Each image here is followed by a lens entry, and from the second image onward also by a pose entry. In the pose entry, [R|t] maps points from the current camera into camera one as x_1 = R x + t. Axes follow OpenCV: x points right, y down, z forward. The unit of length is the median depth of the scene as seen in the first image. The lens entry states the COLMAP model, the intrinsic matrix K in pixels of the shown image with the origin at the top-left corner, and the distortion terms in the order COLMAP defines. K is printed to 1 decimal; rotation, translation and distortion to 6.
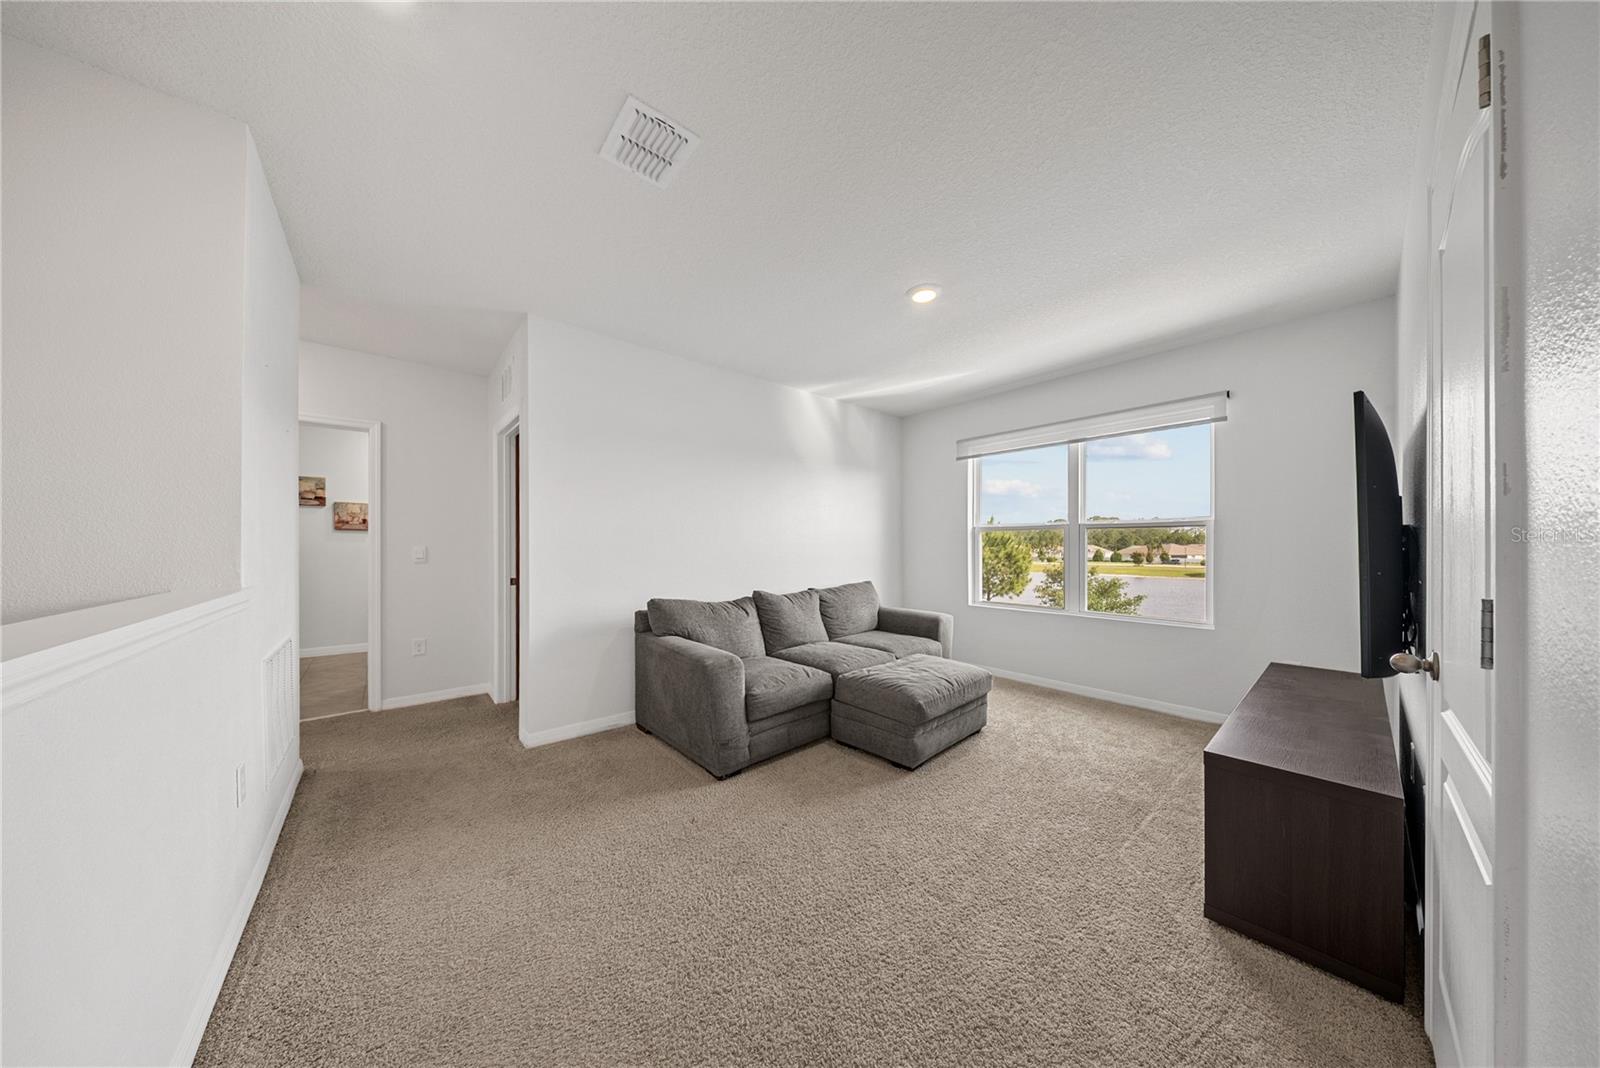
lens RADIAL K [[472.3, 0, 790.5], [0, 472.3, 542.6], [0, 0, 1]] dist [0.000891, -0.000153]
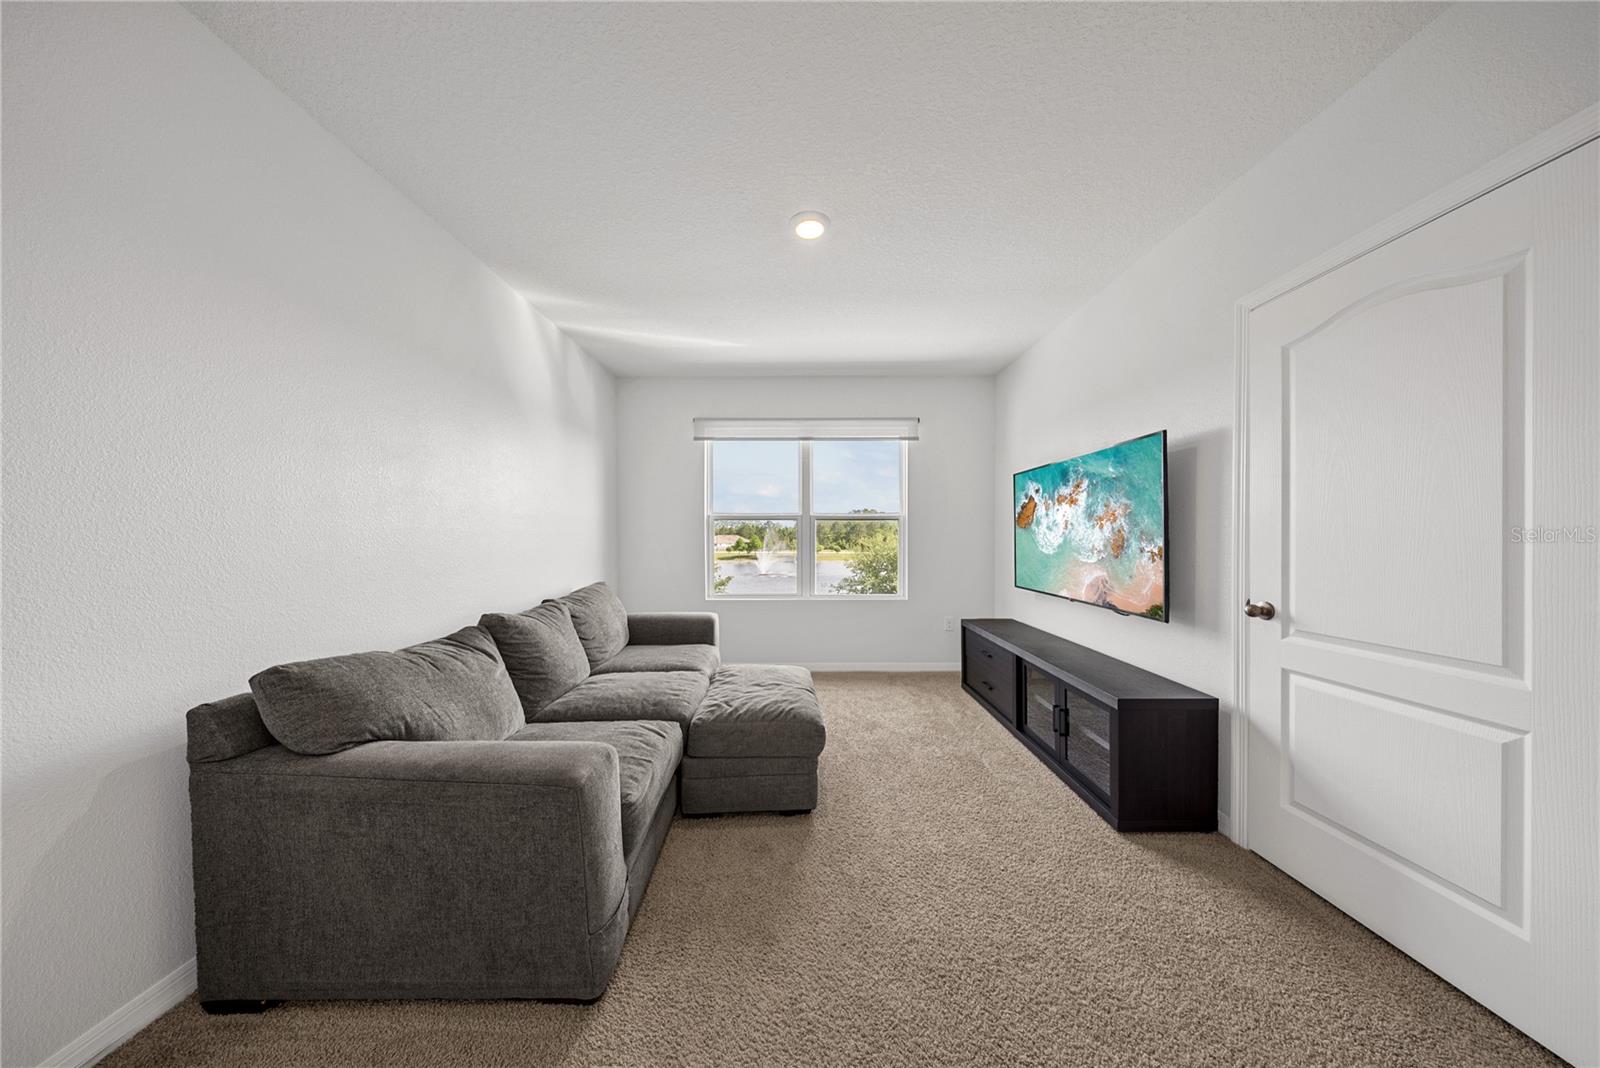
lens RADIAL K [[472.3, 0, 797.6], [0, 472.3, 540.2], [0, 0, 1]] dist [0.000891, -0.000153]
pose [[0.655777, -0.006571, 0.754926, -0.271399], [-0.005331, 0.999897, 0.013335, 0.004096], [-0.754936, -0.012769, 0.655674, 0.364167]]
